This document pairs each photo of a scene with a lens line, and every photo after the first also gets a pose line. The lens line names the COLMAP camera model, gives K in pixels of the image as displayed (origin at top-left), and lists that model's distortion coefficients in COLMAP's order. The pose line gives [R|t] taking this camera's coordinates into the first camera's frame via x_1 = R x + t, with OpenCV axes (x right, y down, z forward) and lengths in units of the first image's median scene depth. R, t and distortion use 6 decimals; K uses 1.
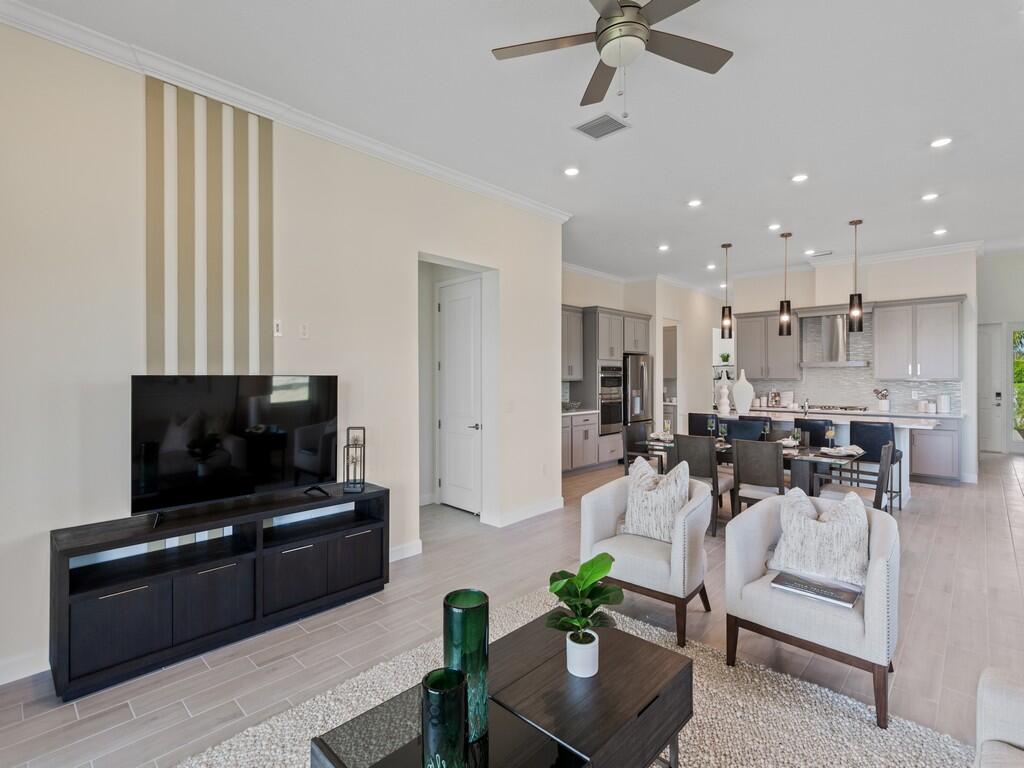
lens RADIAL K [[497.6, 0, 510.6], [0, 497.6, 375.6], [0, 0, 1]] dist [-0.001903, 0.000217]
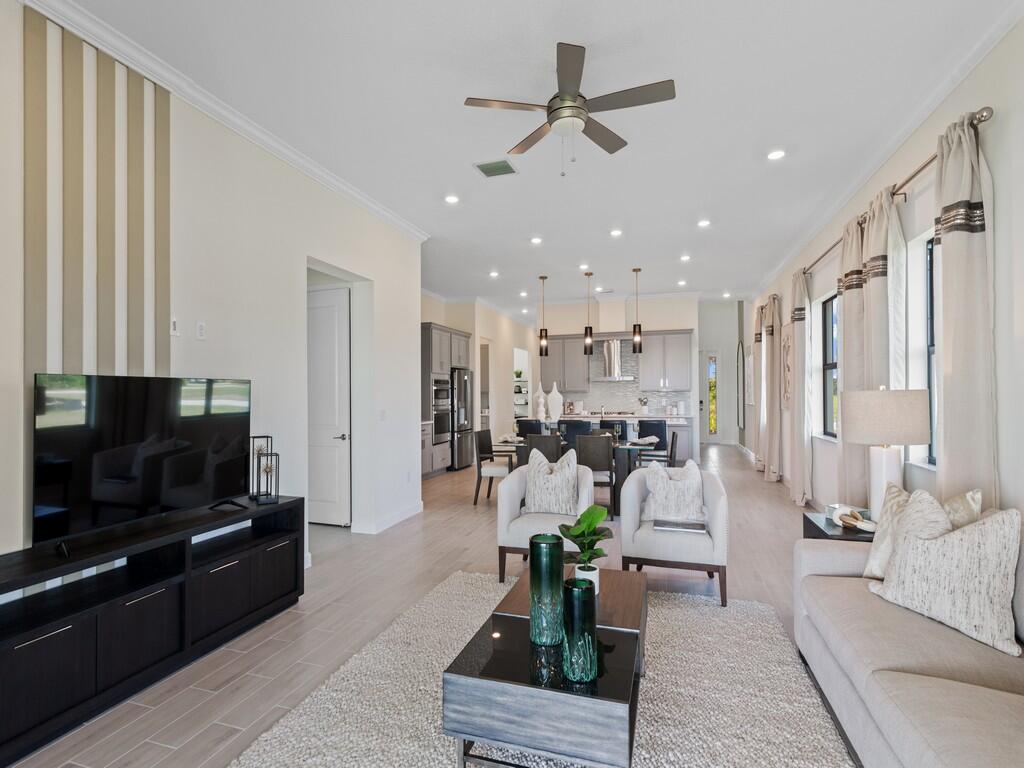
lens RADIAL K [[497.6, 0, 514.8], [0, 497.6, 388.1], [0, 0, 1]] dist [-0.001903, 0.000217]
pose [[0.896064, -0.001303, 0.443923, -0.251026], [0.006376, 0.999930, -0.009935, 0.021605], [-0.443879, 0.011733, 0.896010, -0.047864]]
